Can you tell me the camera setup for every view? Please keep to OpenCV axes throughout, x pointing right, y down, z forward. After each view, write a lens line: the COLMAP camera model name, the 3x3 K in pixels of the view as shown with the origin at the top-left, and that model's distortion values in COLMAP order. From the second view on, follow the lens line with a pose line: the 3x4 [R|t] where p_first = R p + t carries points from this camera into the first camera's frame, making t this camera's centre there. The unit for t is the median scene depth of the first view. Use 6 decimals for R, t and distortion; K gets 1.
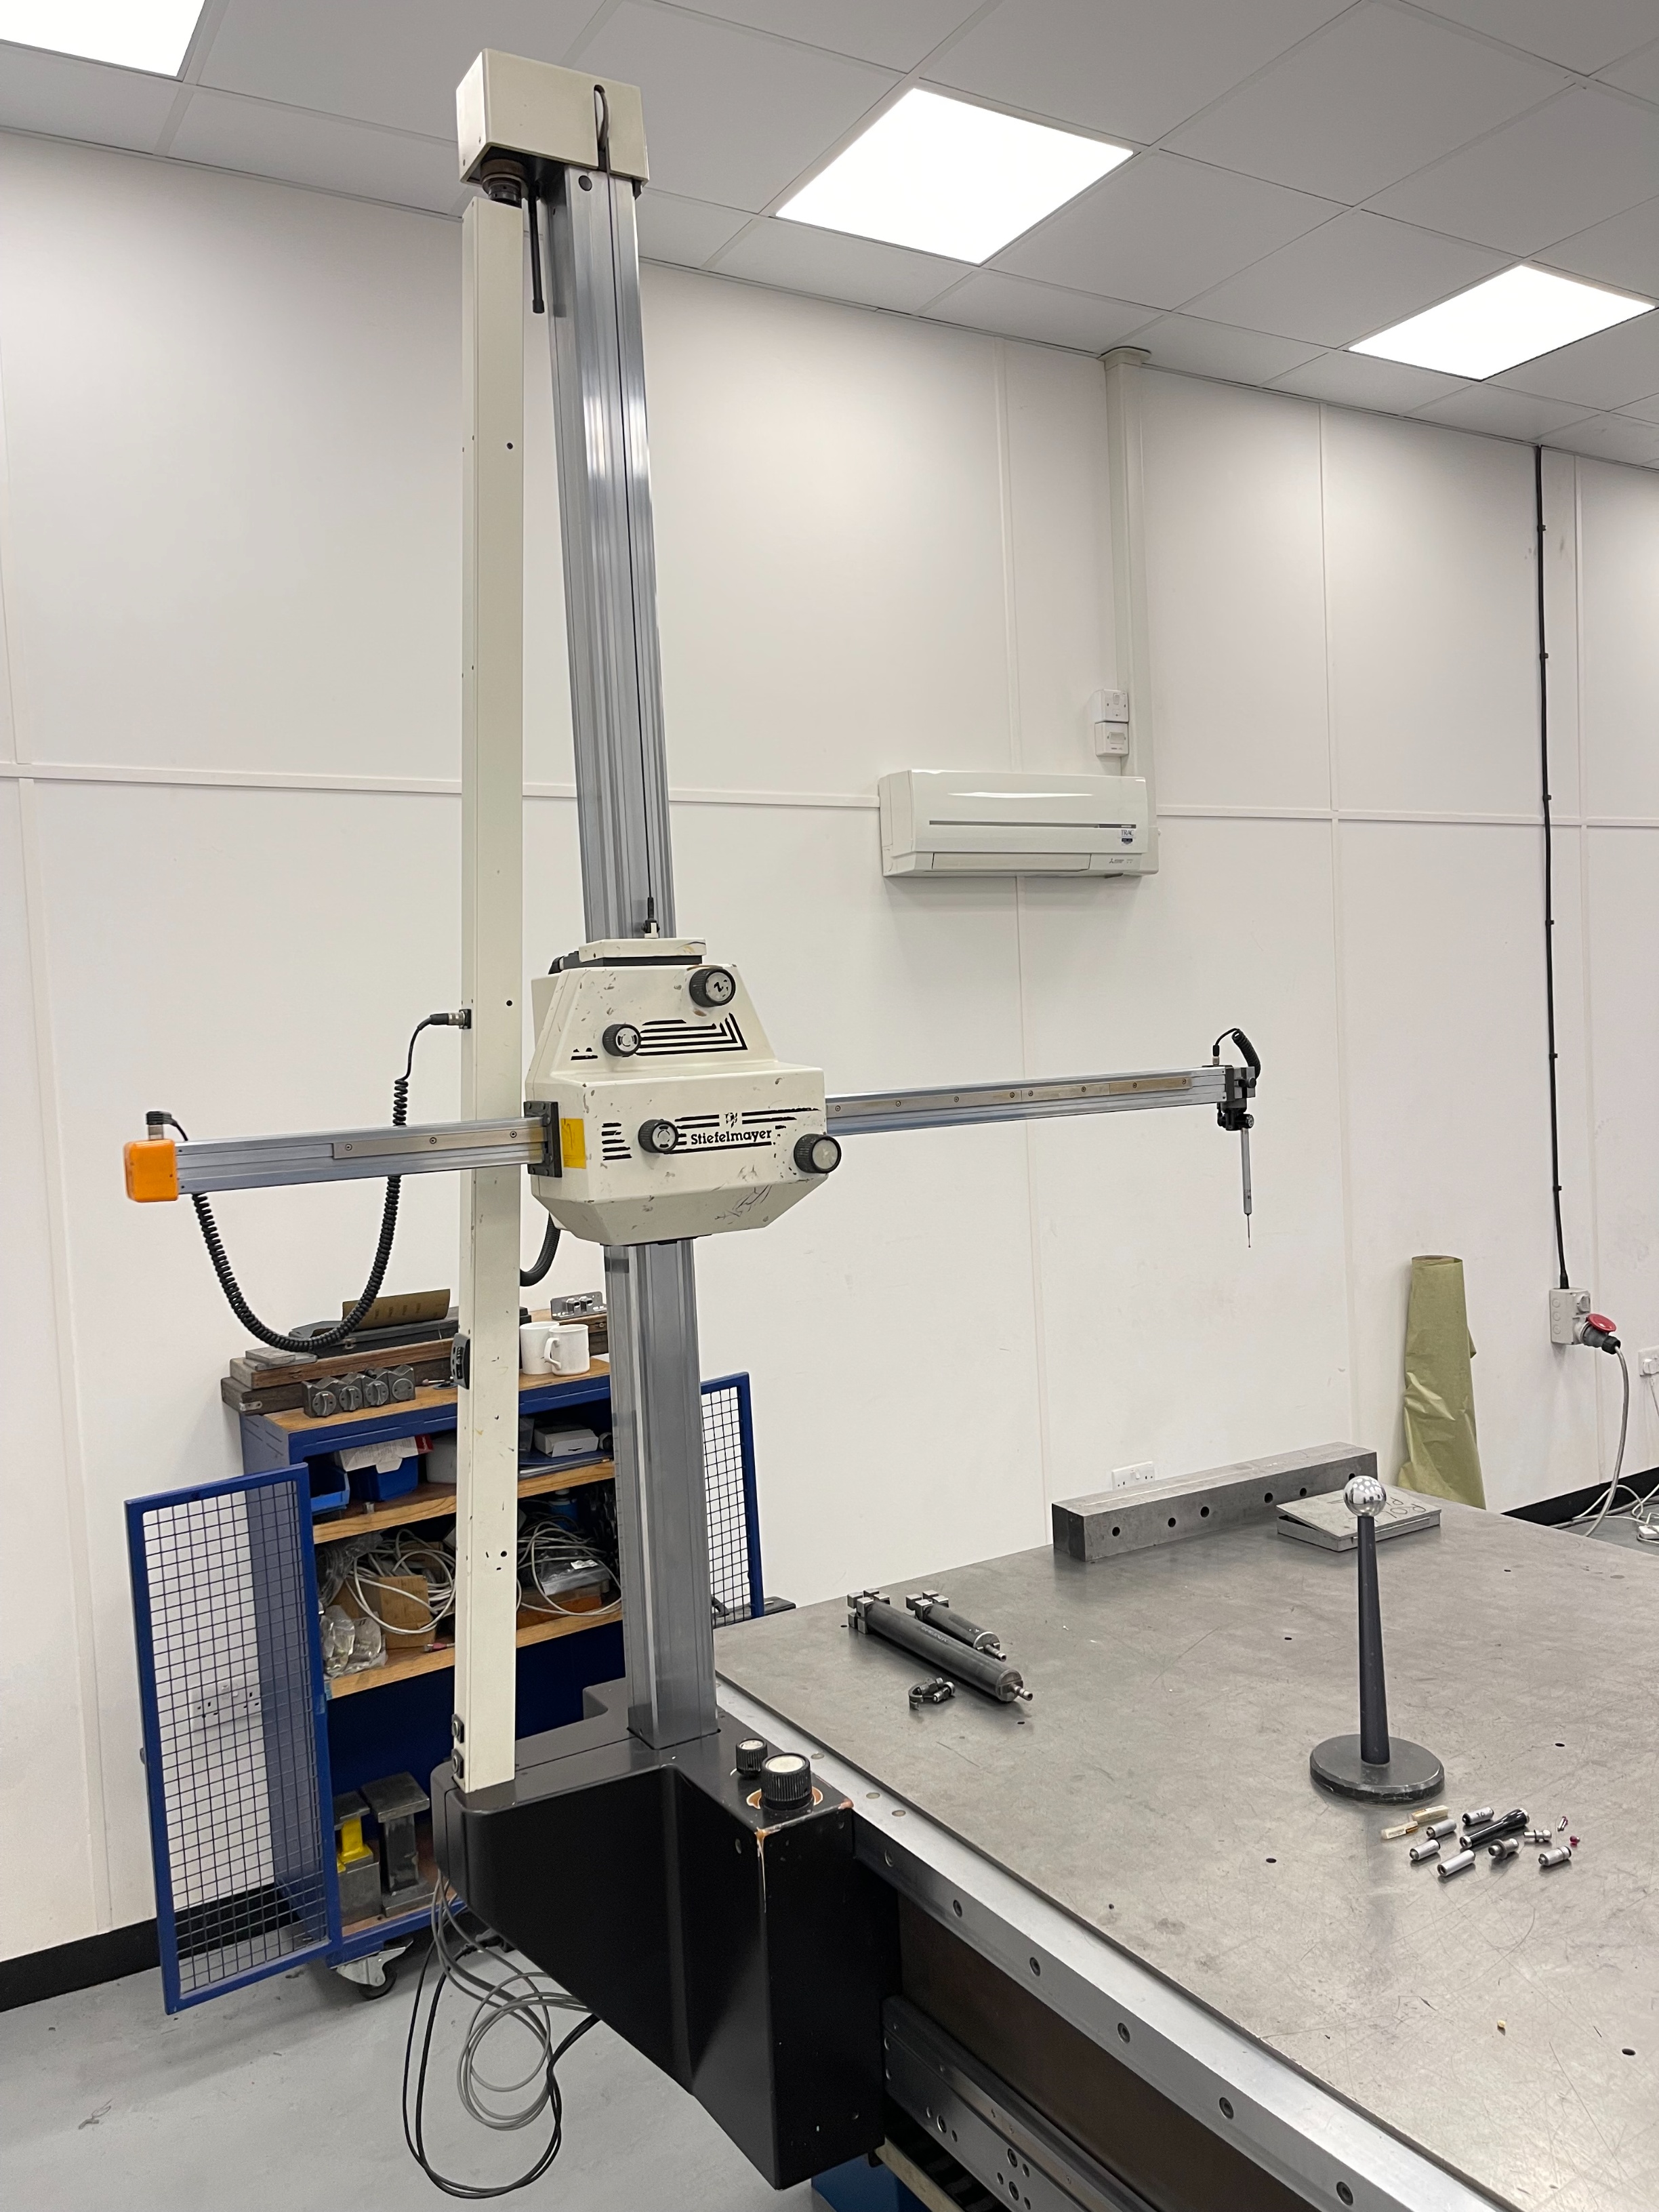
lens RADIAL K [[1654.2, 0, 829.5], [0, 1654.2, 1106.0], [0, 0, 1]] dist [0.078572, -0.120873]
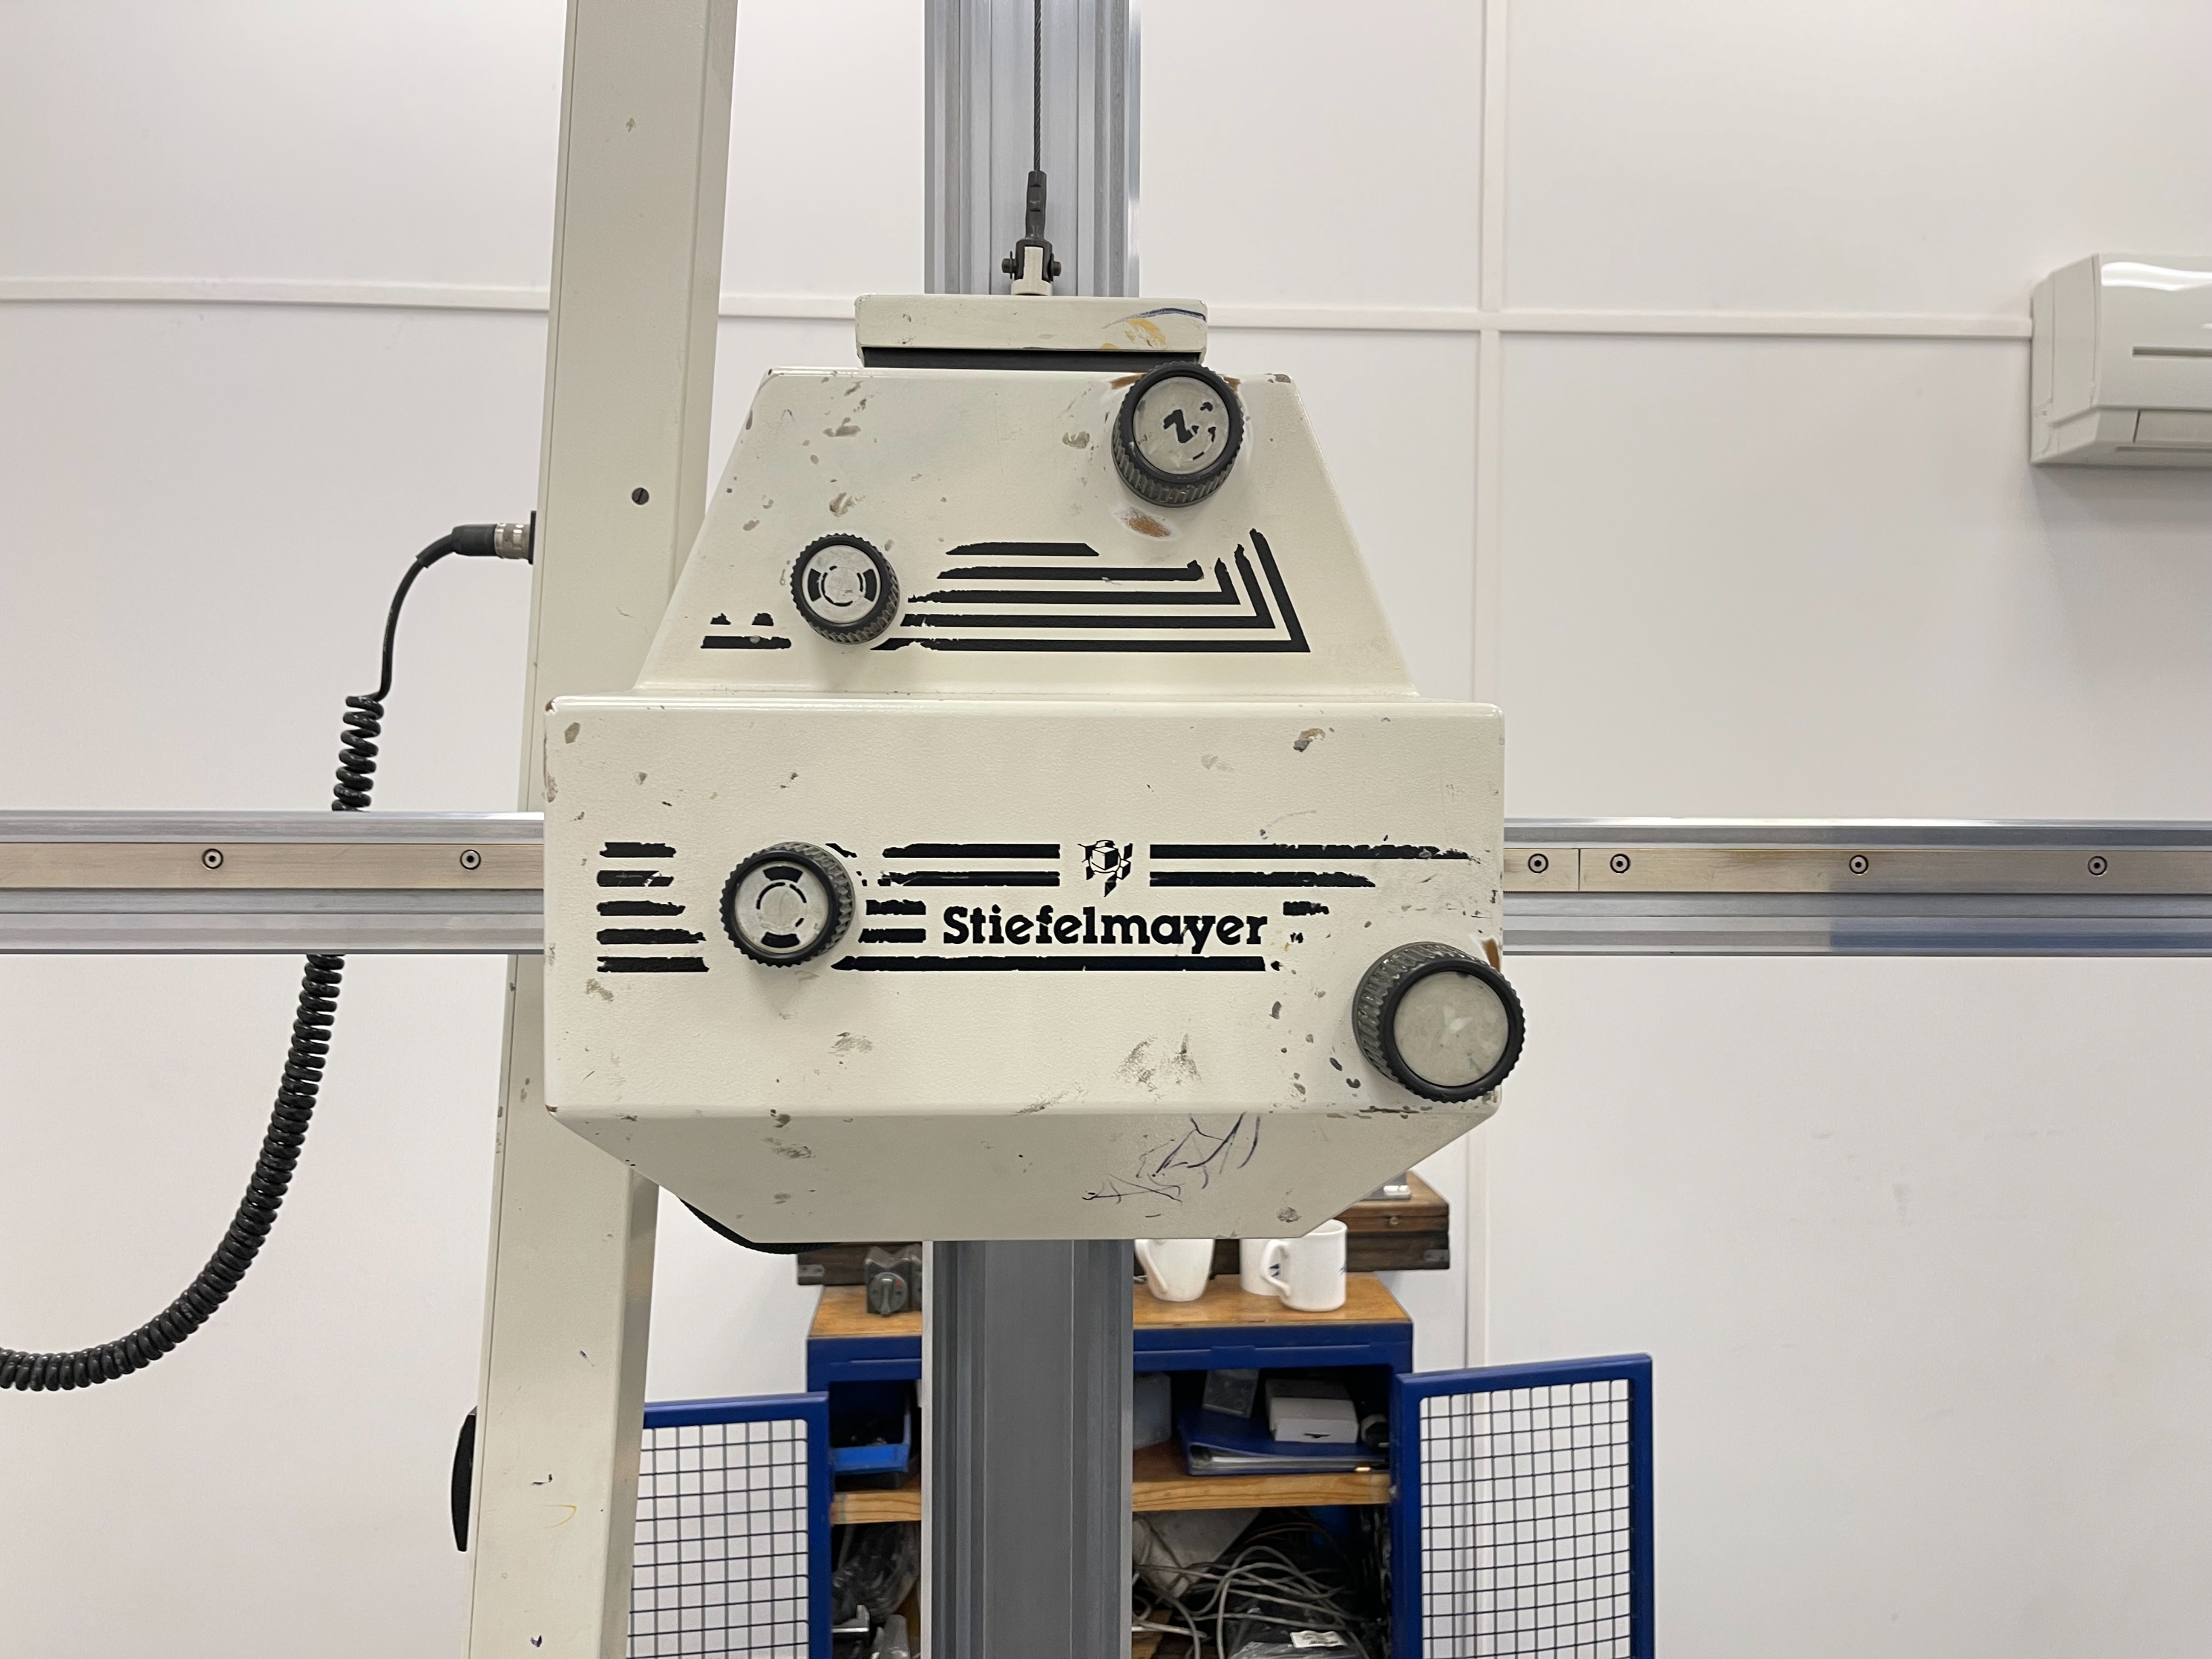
lens RADIAL K [[1654.2, 0, 1104.0], [0, 1654.2, 859.1], [0, 0, 1]] dist [0.078572, -0.120873]
pose [[0.877281, 0.071175, -0.474670, 0.070359], [-0.070736, 0.997318, 0.018811, 0.001812], [0.474736, 0.017074, 0.879963, 0.739259]]
